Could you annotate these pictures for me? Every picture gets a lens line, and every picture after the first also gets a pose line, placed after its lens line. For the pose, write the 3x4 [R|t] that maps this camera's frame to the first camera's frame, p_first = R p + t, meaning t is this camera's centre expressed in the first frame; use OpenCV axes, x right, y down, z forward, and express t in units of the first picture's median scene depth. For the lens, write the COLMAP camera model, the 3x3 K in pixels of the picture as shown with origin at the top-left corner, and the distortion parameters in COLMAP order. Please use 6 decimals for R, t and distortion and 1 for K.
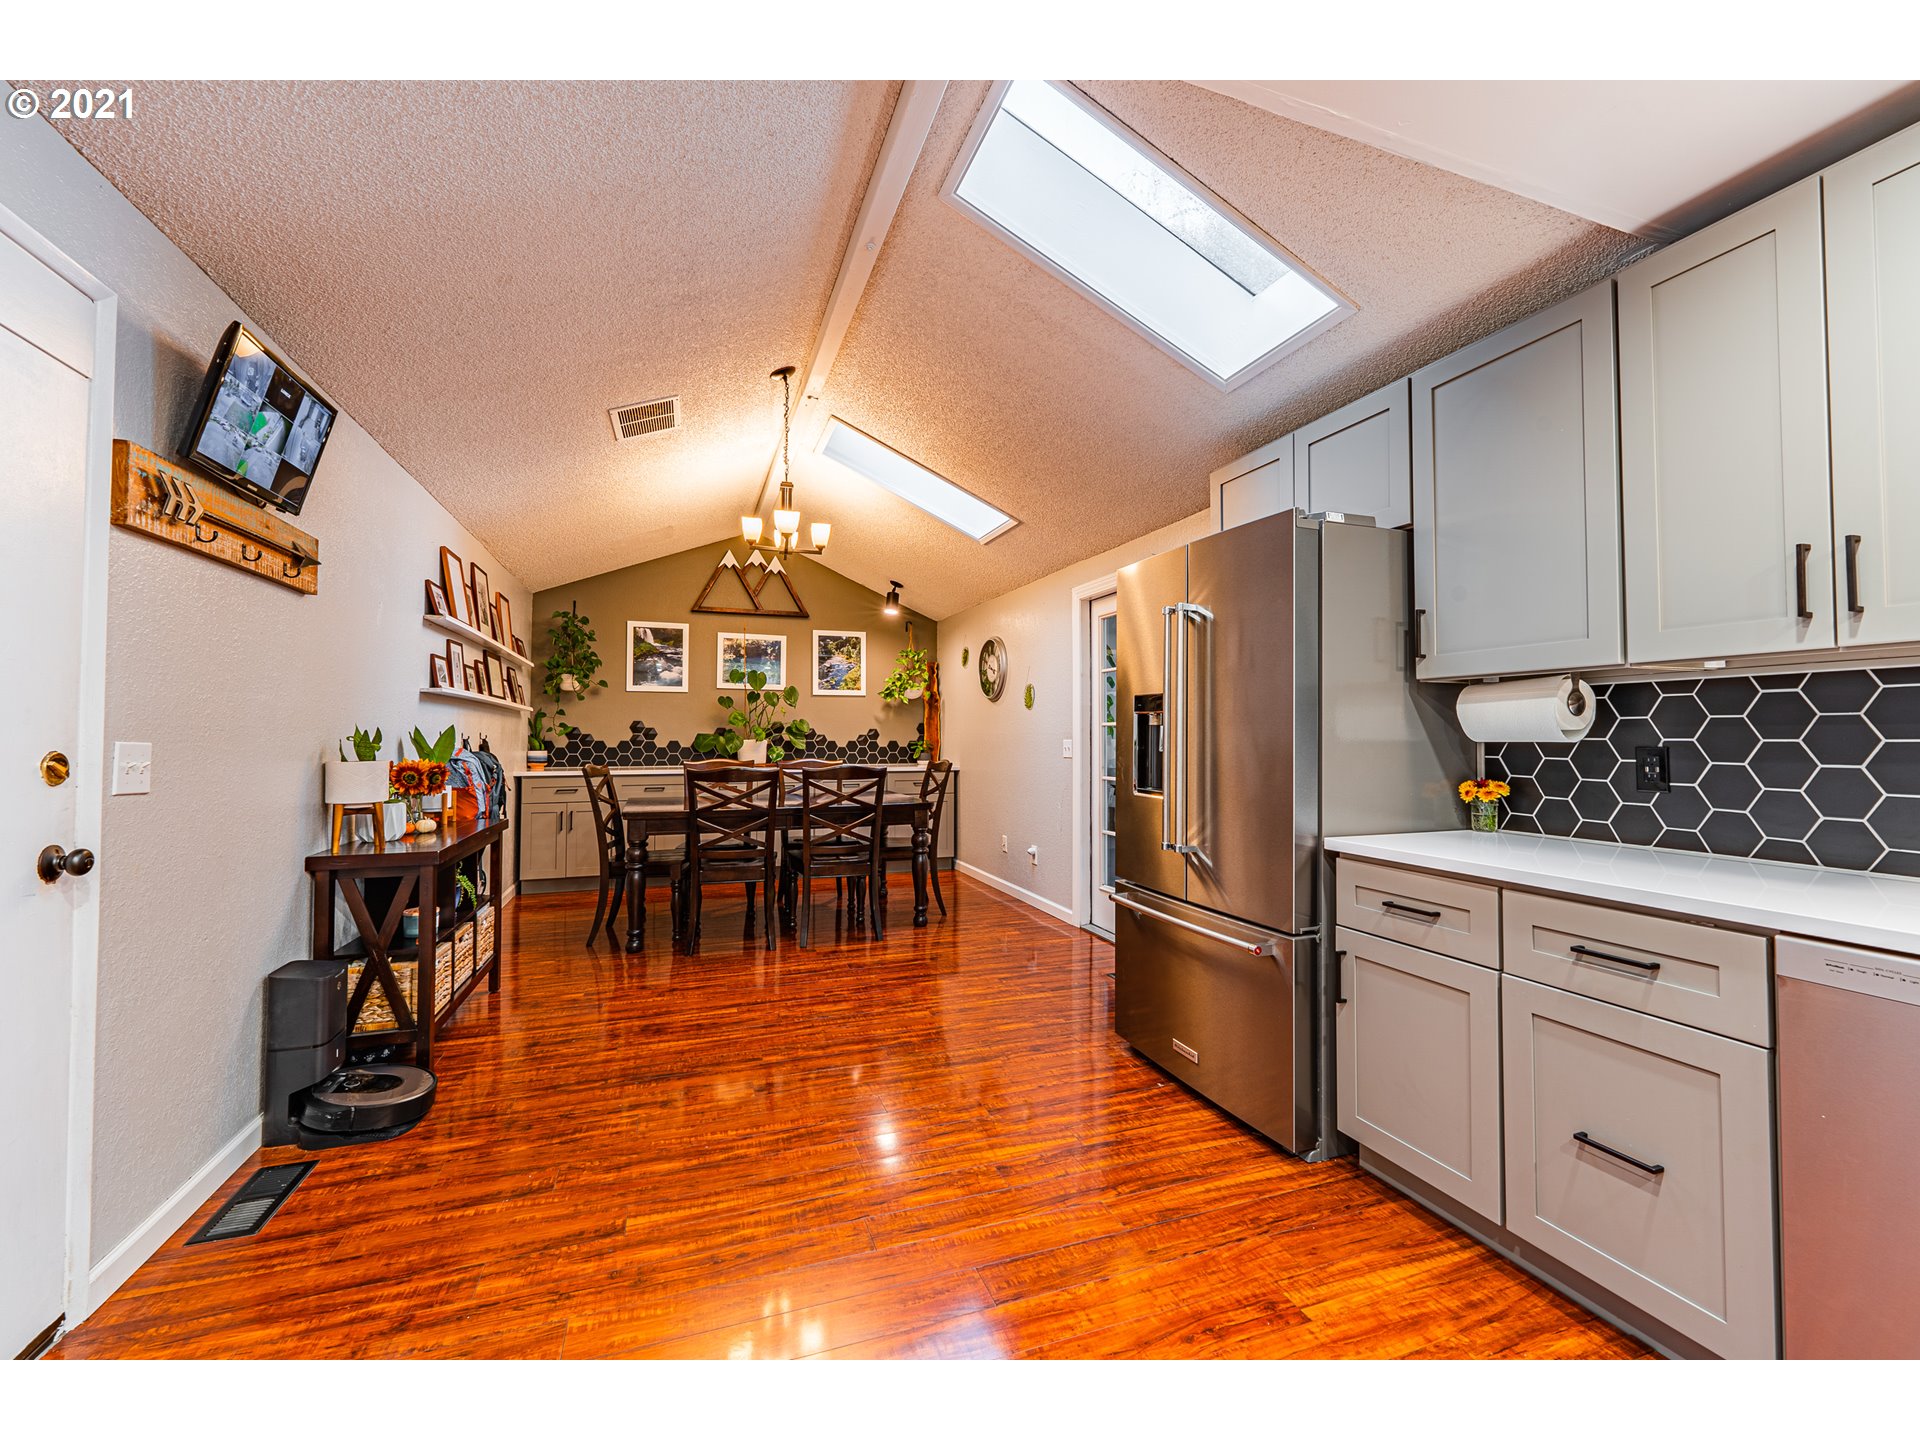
lens RADIAL K [[795.6, 0, 957.6], [0, 795.6, 715.6], [0, 0, 1]] dist [-0.000025, 0.000058]
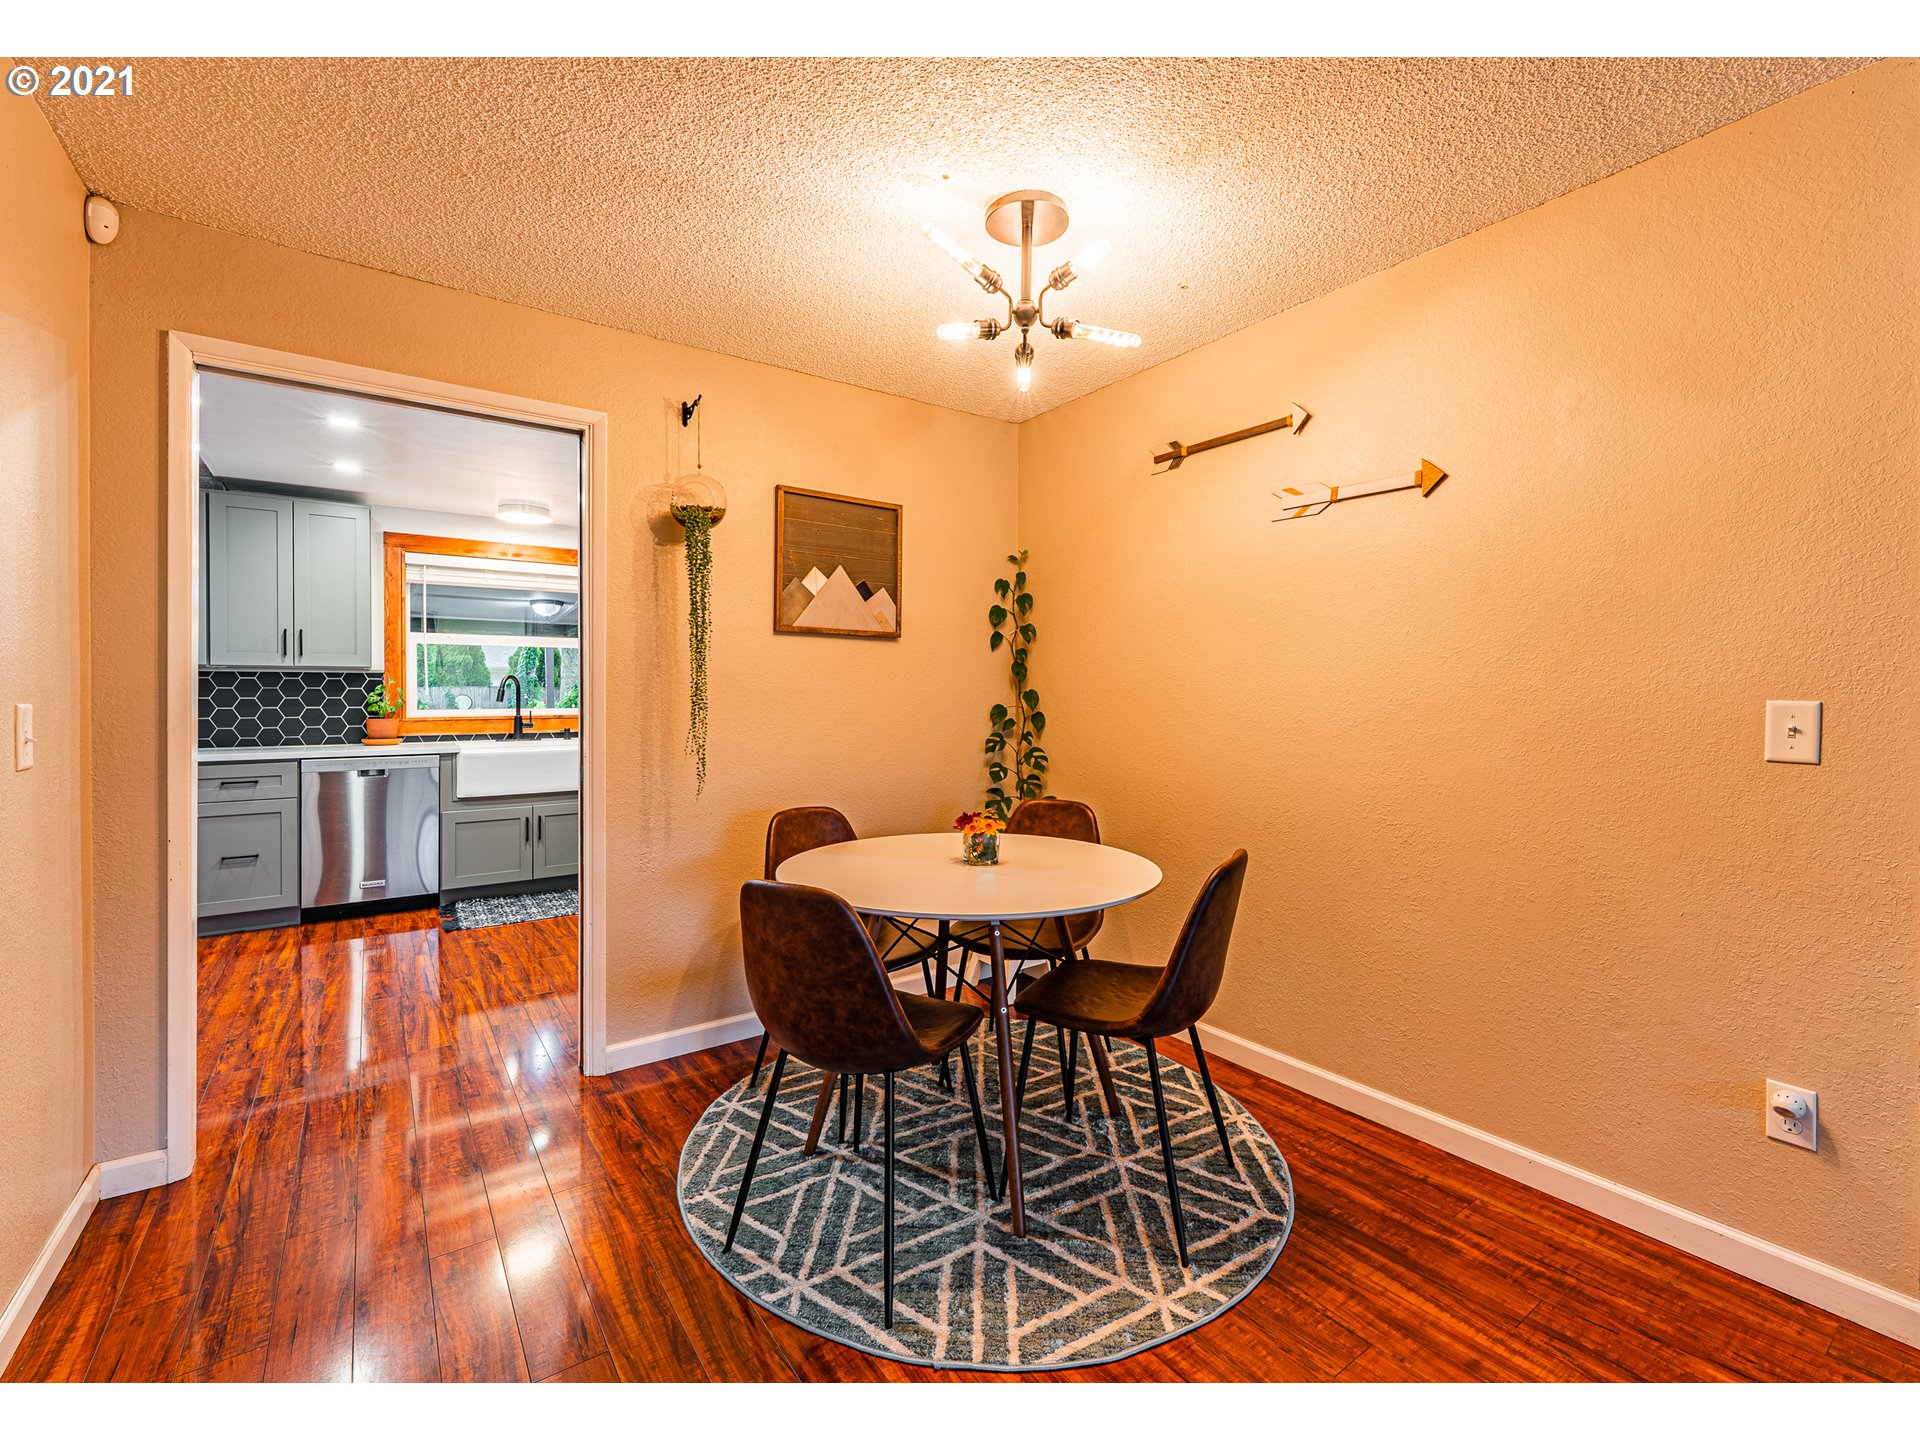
lens RADIAL K [[795.6, 0, 957.6], [0, 795.6, 715.6], [0, 0, 1]] dist [-0.000025, 0.000058]
pose [[-0.284260, -0.024515, 0.958434, -1.928439], [-0.025610, 0.999510, 0.017970, -0.015310], [-0.958405, -0.019437, -0.284749, -0.407692]]
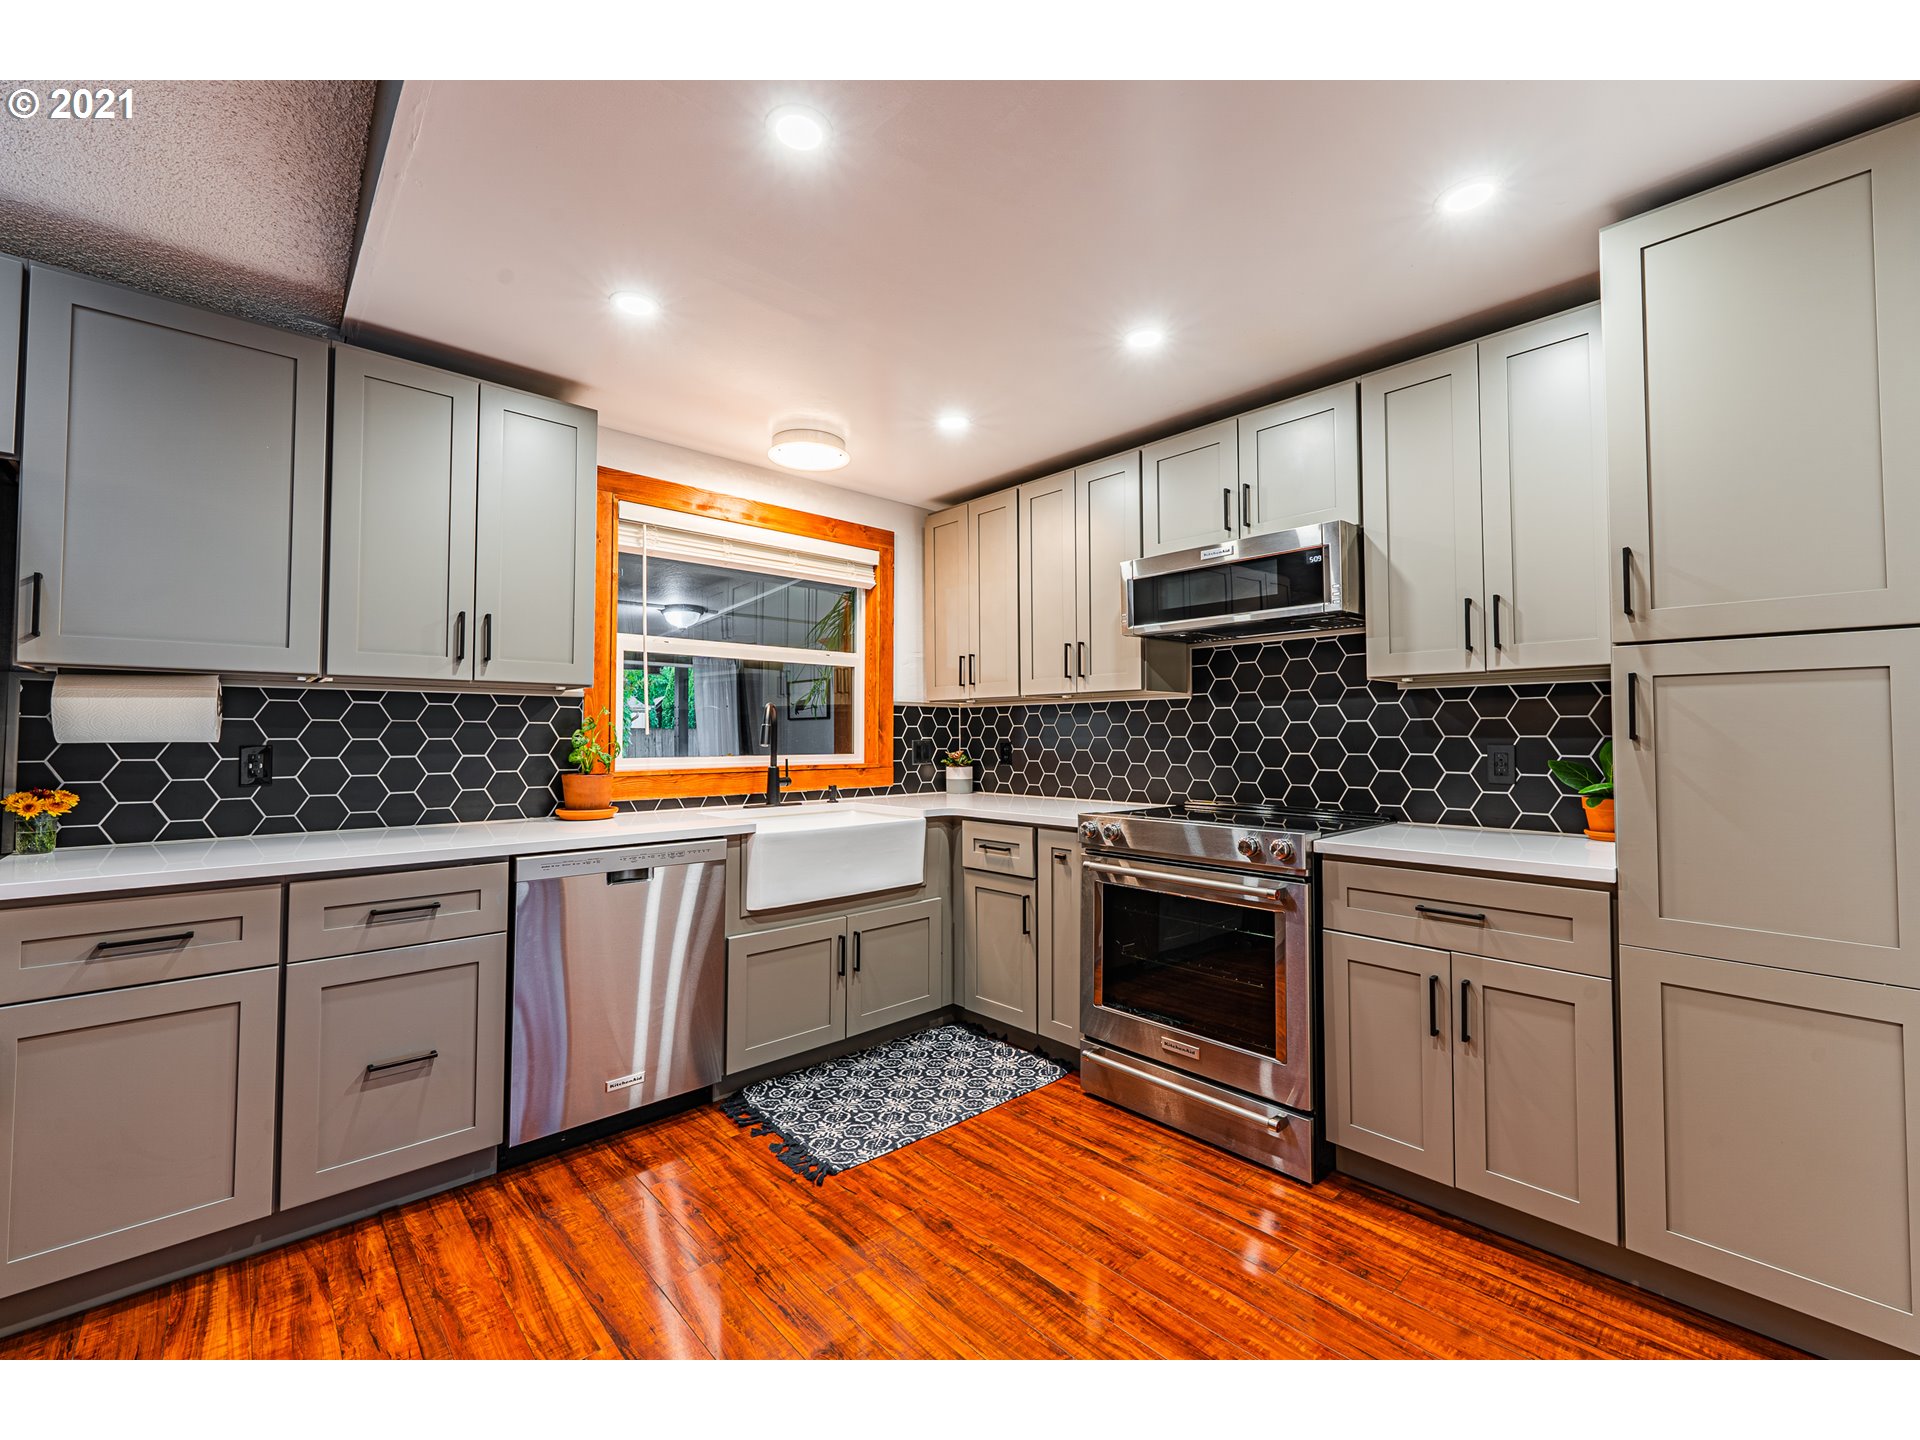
lens RADIAL K [[782.0, 0, 972.8], [0, 782.0, 712.6], [0, 0, 1]] dist [-0.002317, -0.000033]
pose [[-0.403304, 0.026117, 0.914693, -0.589277], [-0.023680, 0.998960, -0.038964, 0.012833], [-0.914760, -0.037374, -0.402266, 0.575757]]
